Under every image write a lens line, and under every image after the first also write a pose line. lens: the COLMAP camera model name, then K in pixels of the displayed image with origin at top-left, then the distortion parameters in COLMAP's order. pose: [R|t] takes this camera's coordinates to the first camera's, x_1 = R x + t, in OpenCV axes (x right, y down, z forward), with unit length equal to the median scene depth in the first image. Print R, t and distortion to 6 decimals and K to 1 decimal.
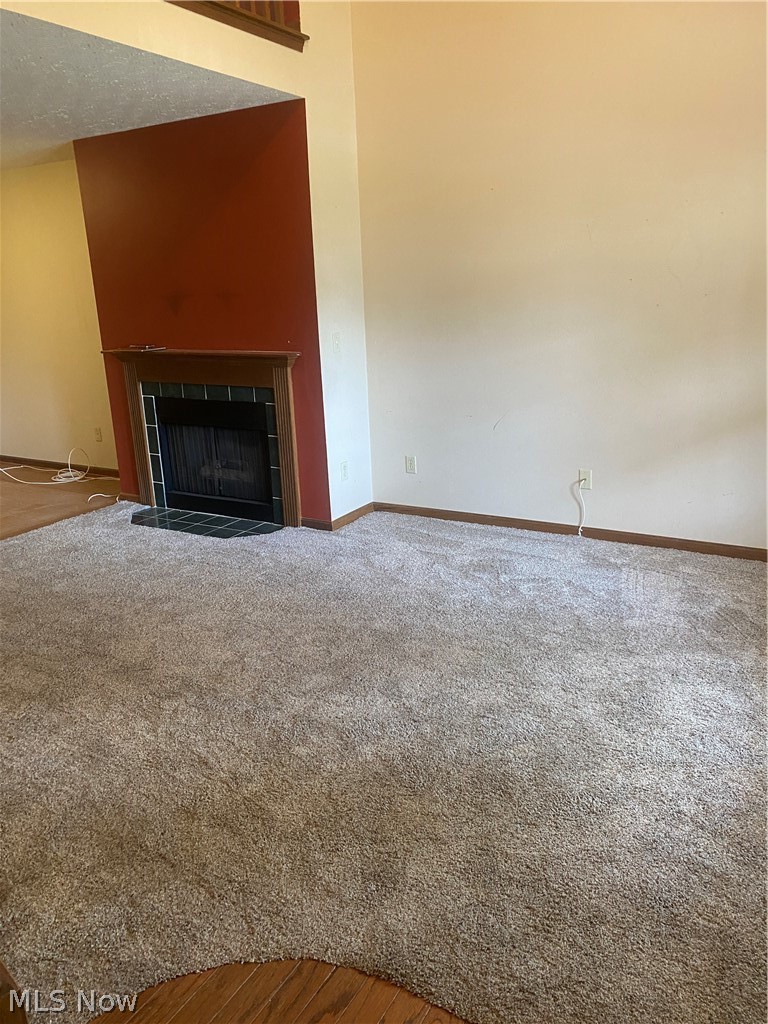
lens RADIAL K [[786.4, 0, 384.1], [0, 786.4, 511.4], [0, 0, 1]] dist [0.051925, 0.006228]
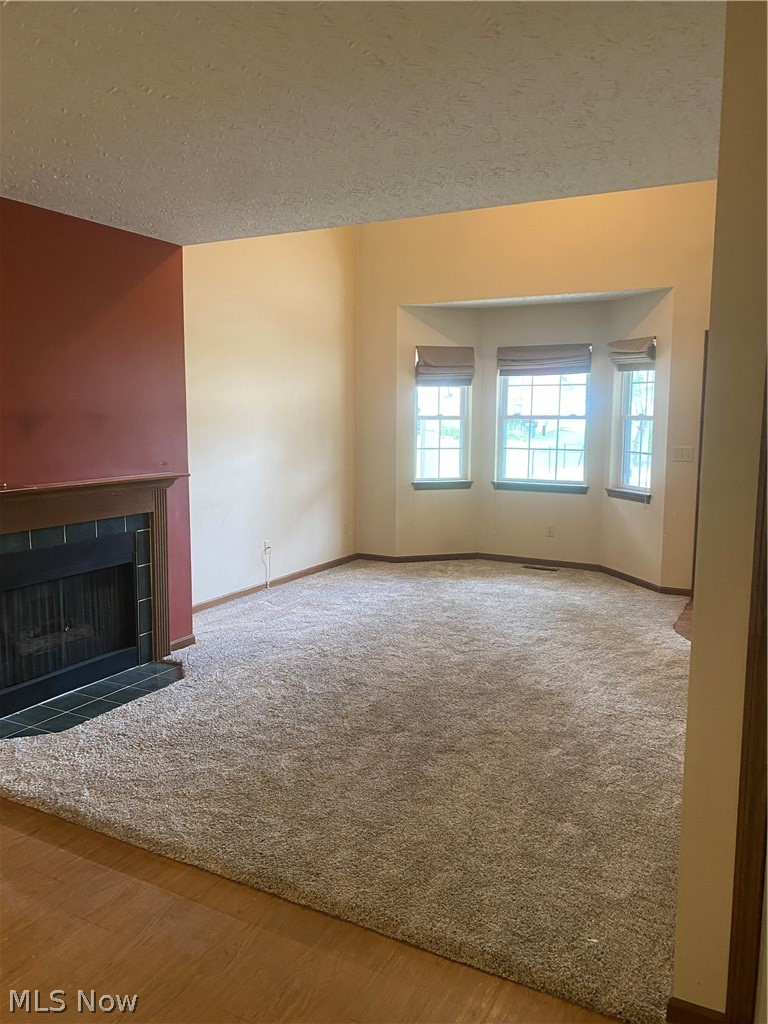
lens RADIAL K [[786.4, 0, 384.8], [0, 786.4, 512.1], [0, 0, 1]] dist [0.051925, 0.006228]
pose [[-0.040937, -0.086784, 0.995386, -1.082795], [0.293712, 0.951161, 0.095008, -0.161307], [-0.955017, 0.296246, -0.013448, 0.734036]]
